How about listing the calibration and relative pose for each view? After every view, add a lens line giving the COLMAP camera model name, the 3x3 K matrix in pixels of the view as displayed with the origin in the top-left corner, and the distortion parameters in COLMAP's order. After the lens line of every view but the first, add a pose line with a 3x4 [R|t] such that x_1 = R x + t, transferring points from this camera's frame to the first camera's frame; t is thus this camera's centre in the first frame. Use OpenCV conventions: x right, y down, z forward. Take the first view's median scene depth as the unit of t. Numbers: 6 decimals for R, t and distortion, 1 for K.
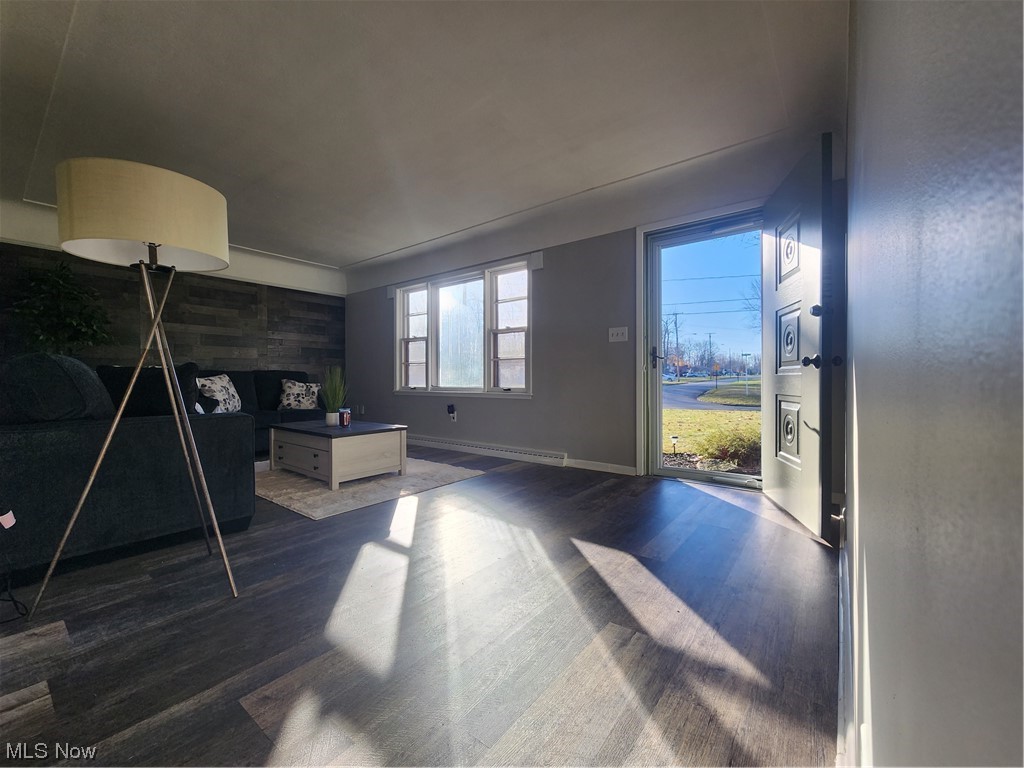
lens RADIAL K [[419.8, 0, 509.6], [0, 419.8, 382.7], [0, 0, 1]] dist [0.004323, -0.001186]
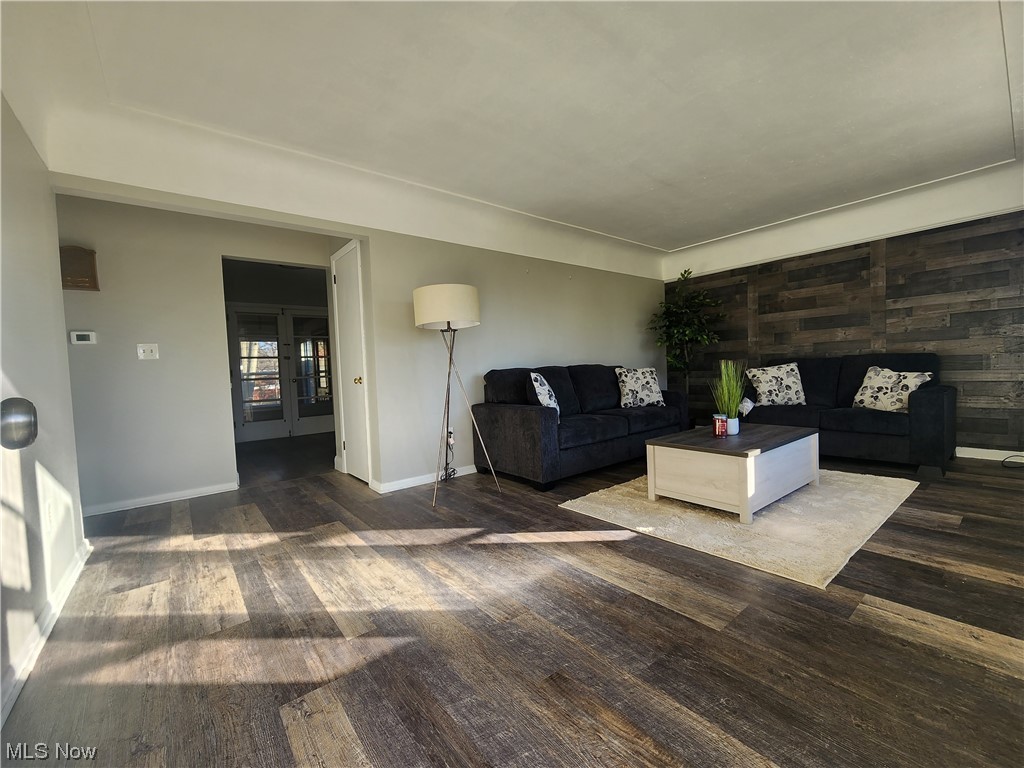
lens RADIAL K [[419.8, 0, 512.1], [0, 419.8, 384.9], [0, 0, 1]] dist [0.004323, -0.001186]
pose [[-0.222527, 0.048517, -0.973718, 0.335084], [0.032764, 0.998569, 0.042267, -0.028725], [0.974376, -0.022497, -0.223799, 0.565056]]
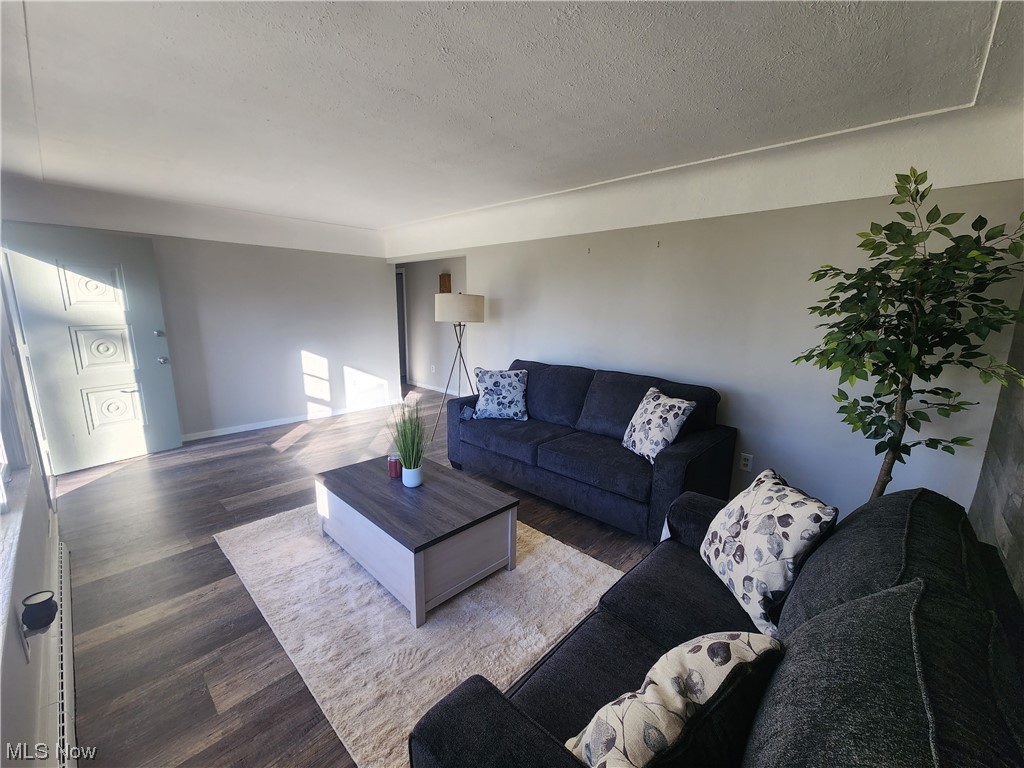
lens RADIAL K [[419.8, 0, 511.9], [0, 419.8, 382.0], [0, 0, 1]] dist [0.004323, -0.001186]
pose [[-0.995681, -0.018340, 0.091013, -0.466877], [-0.000595, 0.981535, 0.191282, -0.138740], [-0.092841, 0.190402, -0.977306, 1.181862]]
